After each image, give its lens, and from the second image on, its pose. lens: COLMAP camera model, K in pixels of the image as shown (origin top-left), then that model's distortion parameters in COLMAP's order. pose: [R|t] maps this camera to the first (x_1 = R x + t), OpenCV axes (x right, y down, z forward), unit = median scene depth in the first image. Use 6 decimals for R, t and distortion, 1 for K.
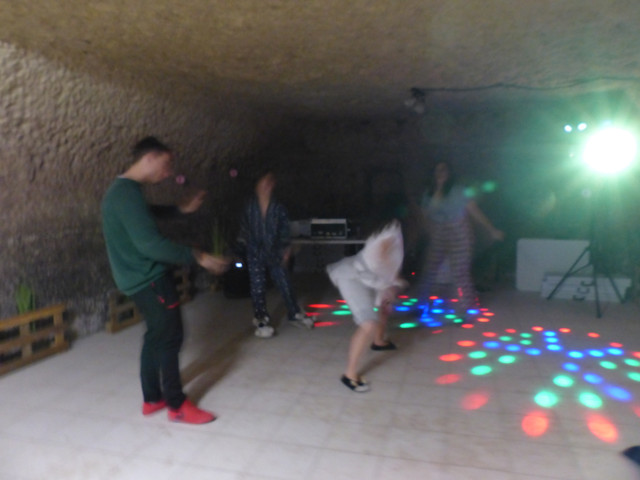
lens RADIAL K [[480.0, 0, 318.1], [0, 480.0, 241.3], [0, 0, 1]] dist [0.006274, 0.010171]
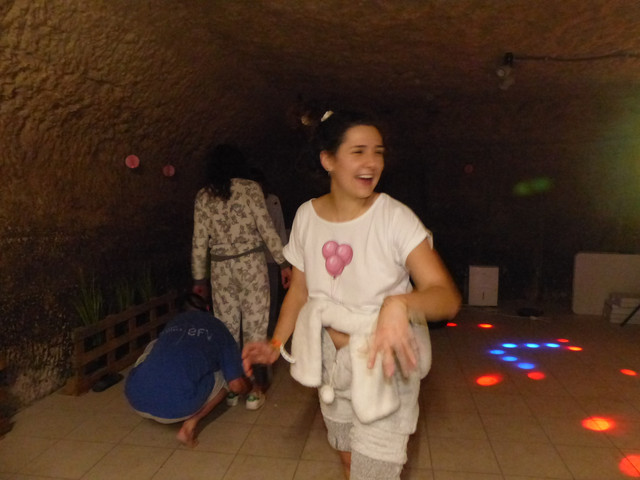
lens RADIAL K [[480.0, 0, 322.3], [0, 480.0, 238.3], [0, 0, 1]] dist [0.006274, 0.010171]
pose [[0.990511, 0.008599, 0.137163, -0.201020], [-0.005008, 0.999636, -0.026503, -0.008718], [-0.137341, 0.025565, 0.990194, 0.317127]]
